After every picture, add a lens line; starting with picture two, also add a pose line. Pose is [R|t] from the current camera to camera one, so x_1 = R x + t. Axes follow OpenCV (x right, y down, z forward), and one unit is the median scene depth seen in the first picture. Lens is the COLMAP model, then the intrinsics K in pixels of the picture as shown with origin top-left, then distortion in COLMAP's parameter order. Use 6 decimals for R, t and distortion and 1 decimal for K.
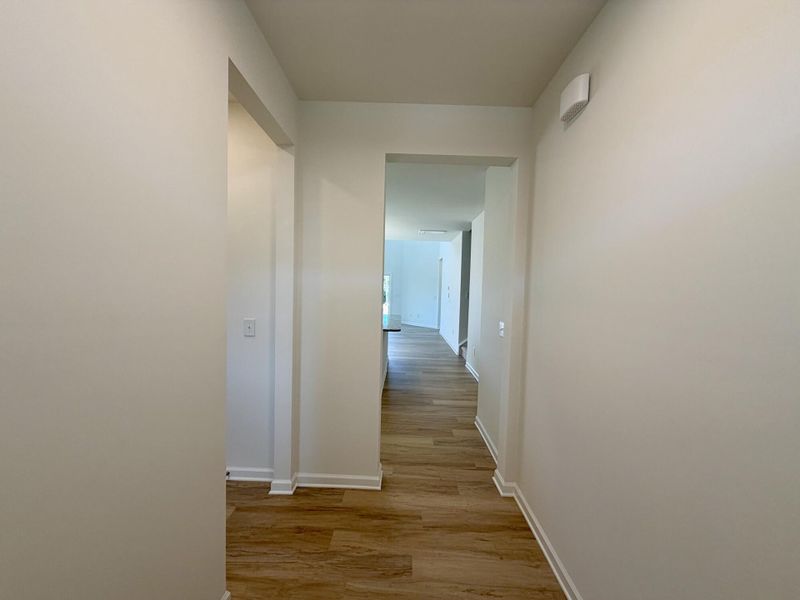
lens RADIAL K [[321.2, 0, 400.0], [0, 321.2, 300.0], [0, 0, 1]] dist [-0.000496, -0.000176]
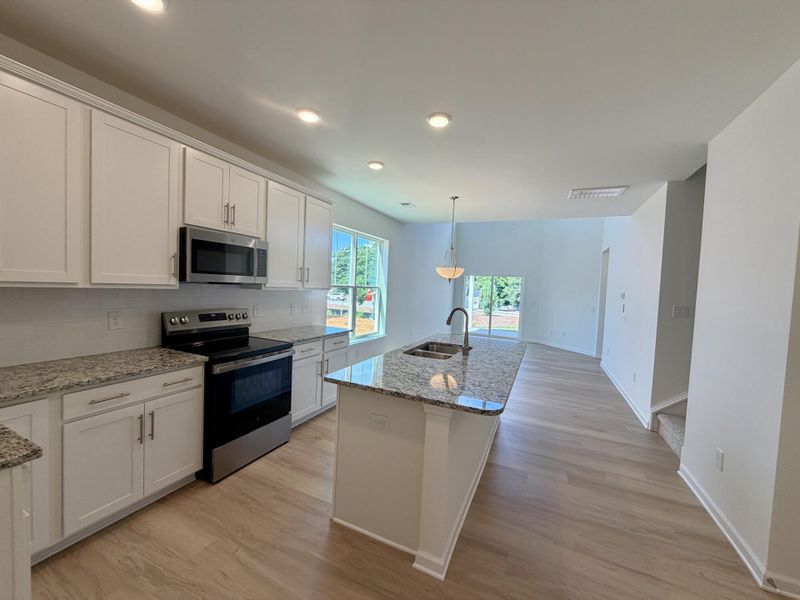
lens RADIAL K [[321.2, 0, 400.0], [0, 321.2, 300.0], [0, 0, 1]] dist [-0.000496, -0.000176]
pose [[0.913513, 0.029782, -0.405718, 0.020810], [-0.033777, 0.999426, -0.002688, -0.017269], [0.405405, 0.016159, 0.913994, 0.365943]]
